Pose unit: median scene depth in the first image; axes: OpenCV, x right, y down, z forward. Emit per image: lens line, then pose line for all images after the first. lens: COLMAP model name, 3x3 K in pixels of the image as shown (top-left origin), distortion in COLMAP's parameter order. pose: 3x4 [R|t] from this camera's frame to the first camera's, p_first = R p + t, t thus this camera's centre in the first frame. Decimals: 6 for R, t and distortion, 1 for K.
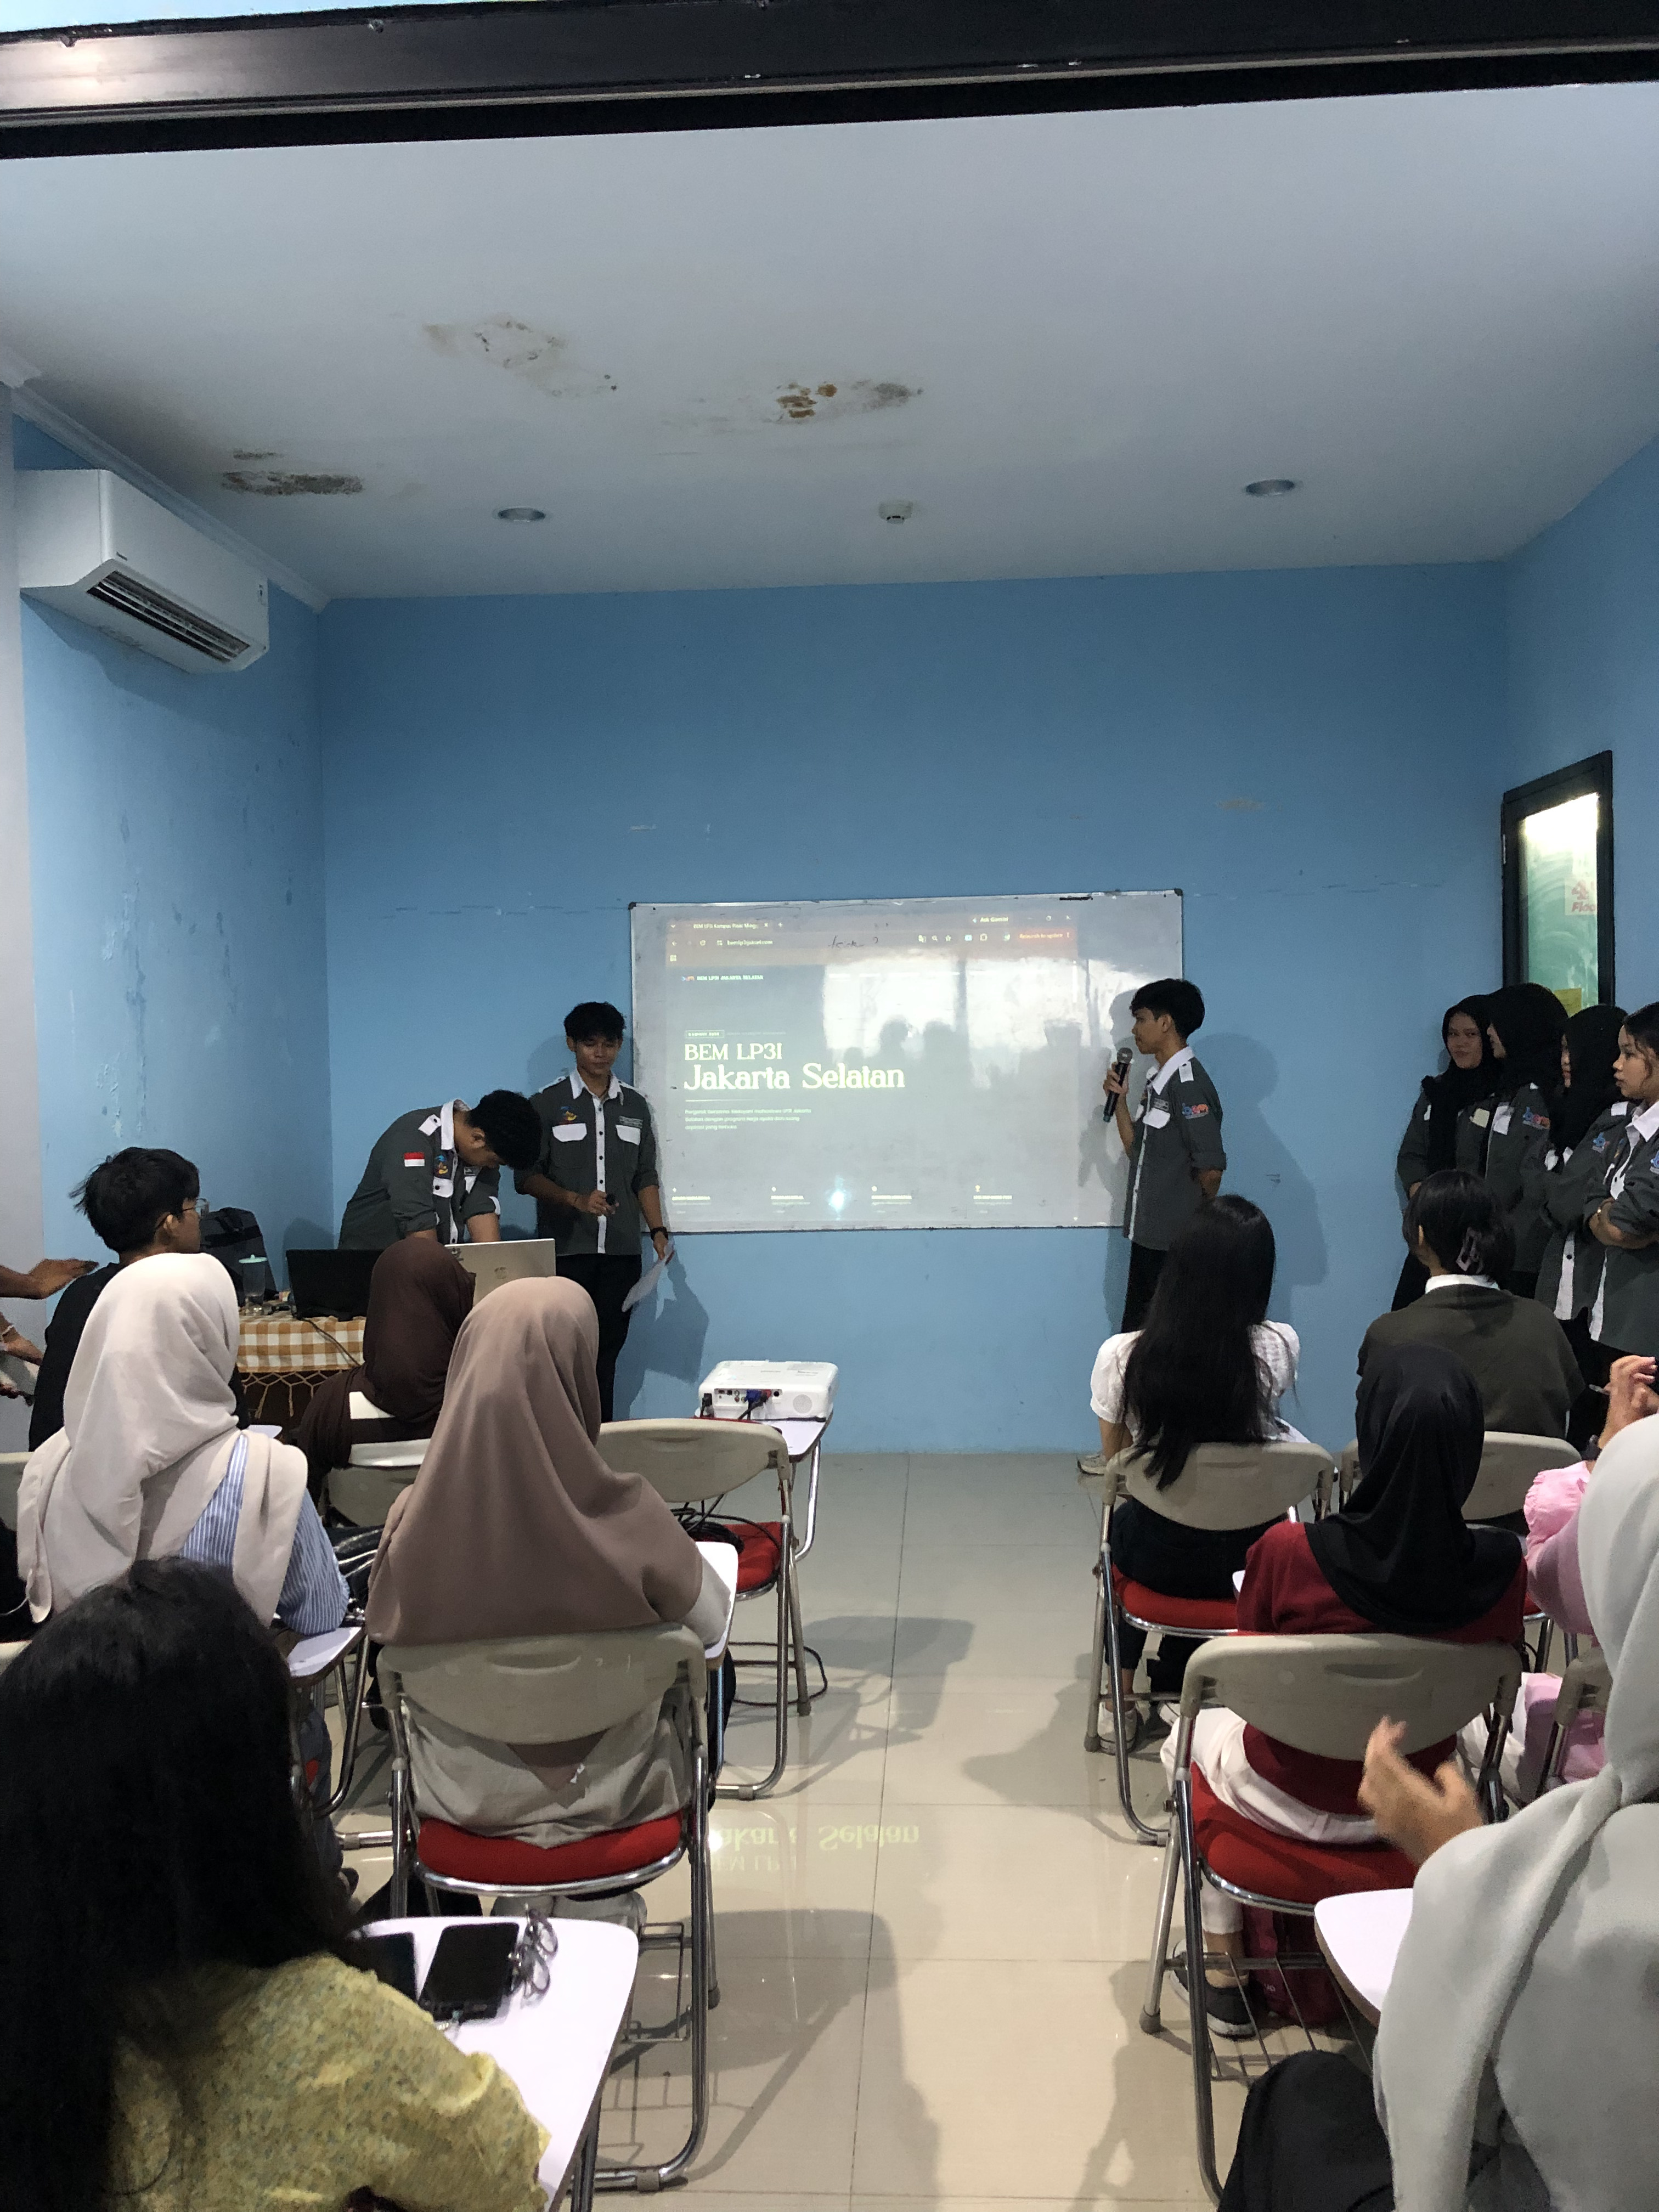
lens RADIAL K [[1809.2, 0, 833.4], [0, 1809.2, 1080.2], [0, 0, 1]] dist [0.069696, -0.072308]
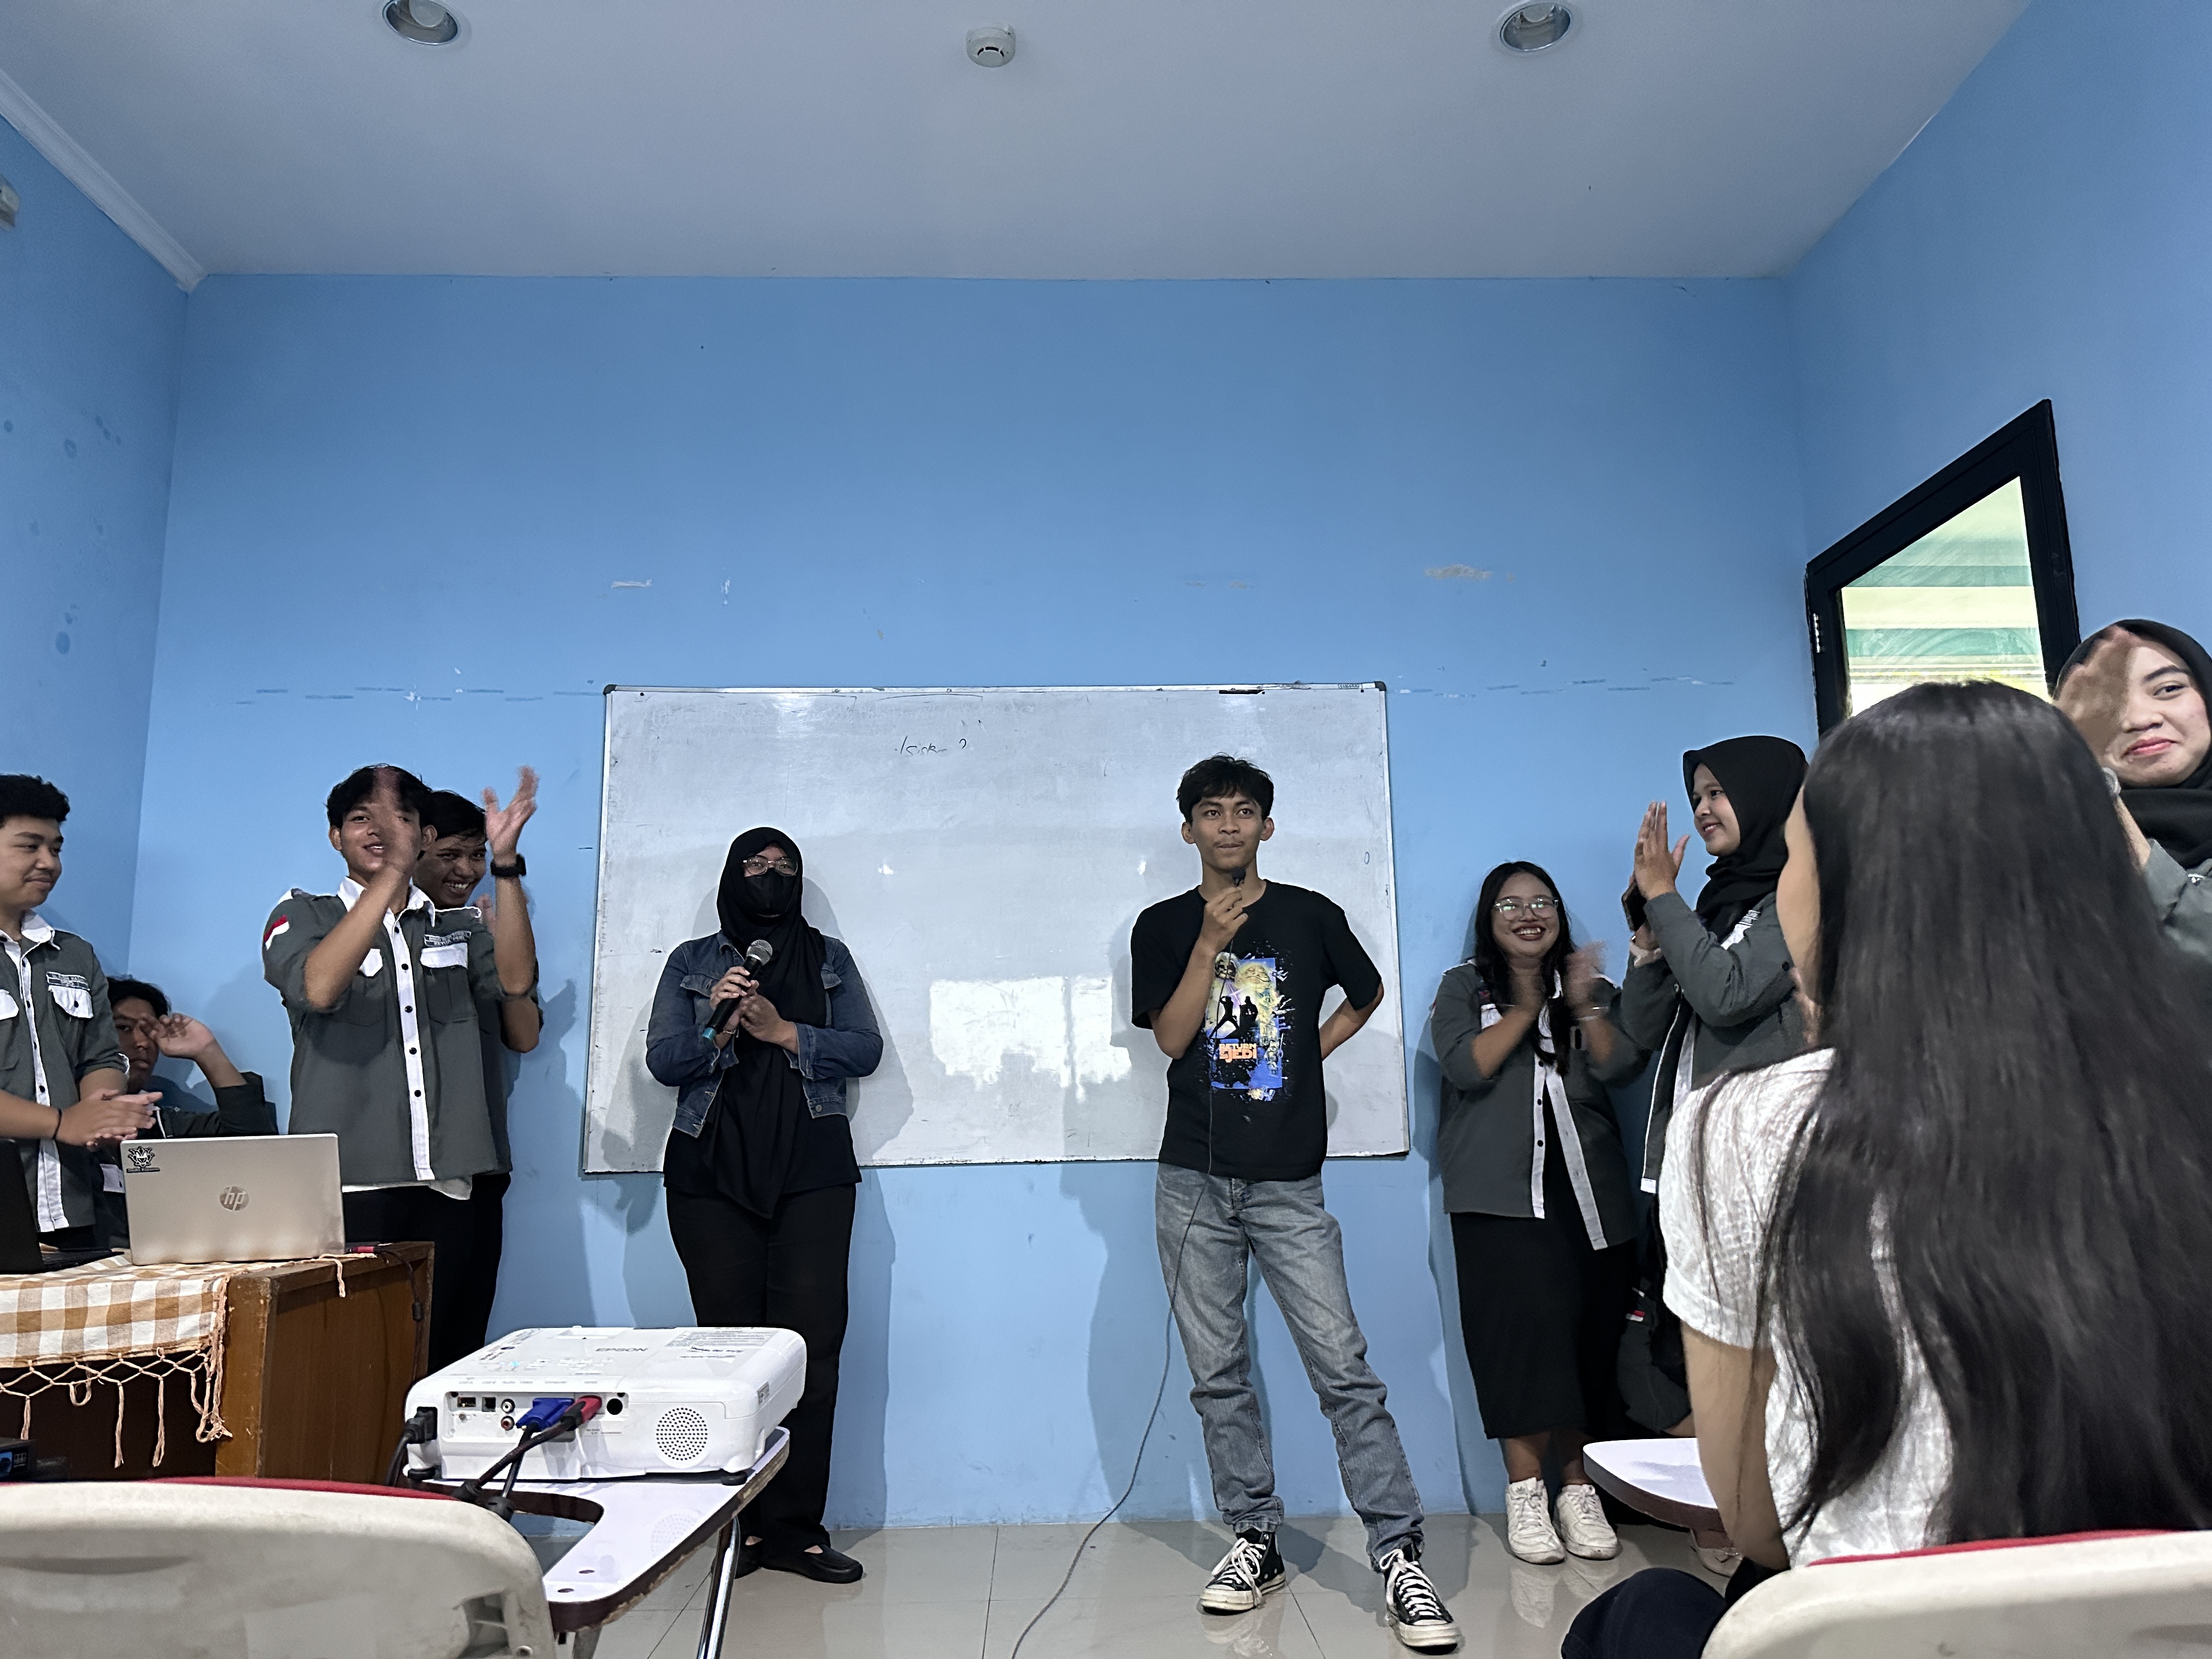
lens RADIAL K [[1561.2, 0, 1110.1], [0, 1561.2, 851.3], [0, 0, 1]] dist [0.074947, -0.097205]
pose [[0.995128, 0.020505, 0.096433, 0.028542], [-0.002602, 0.983254, -0.182222, 0.092995], [-0.098555, 0.181083, 0.978517, 0.504366]]
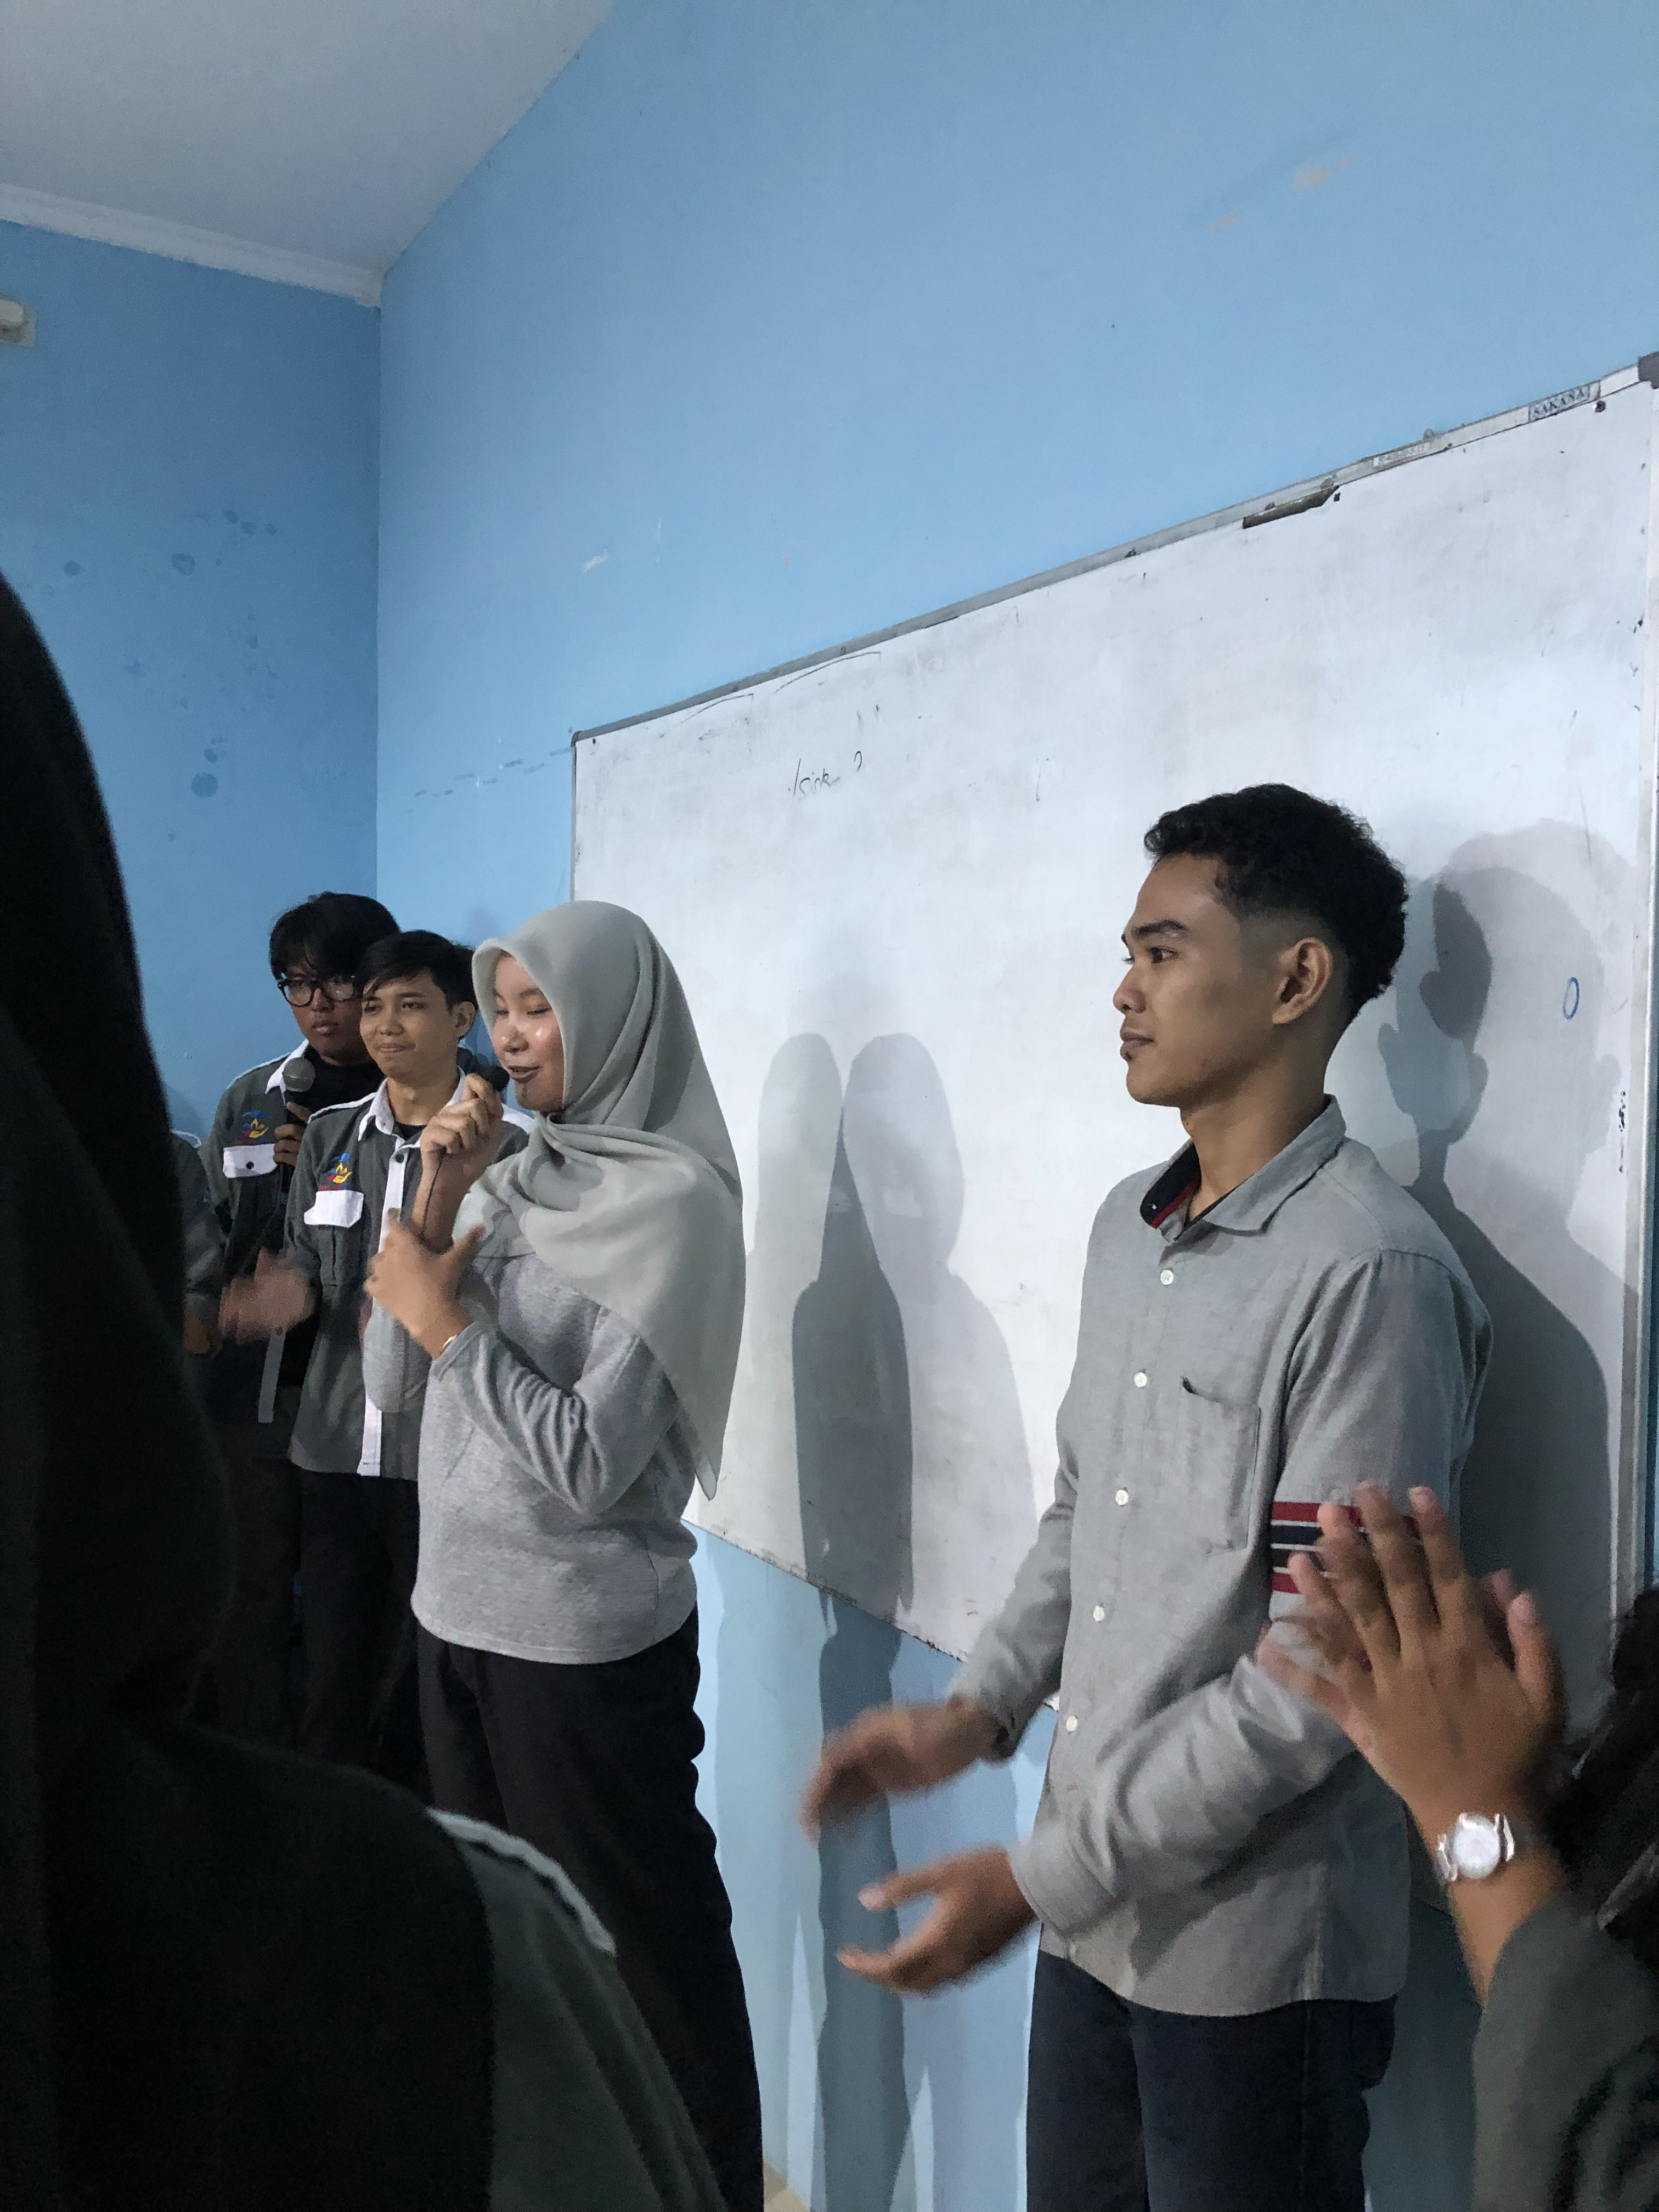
lens RADIAL K [[1809.2, 0, 833.4], [0, 1809.2, 1080.2], [0, 0, 1]] dist [0.069696, -0.072308]
pose [[0.583560, 0.042671, -0.810948, 0.374096], [-0.030165, 0.999068, 0.030863, -0.034340], [0.811509, 0.006452, 0.584304, 0.990358]]
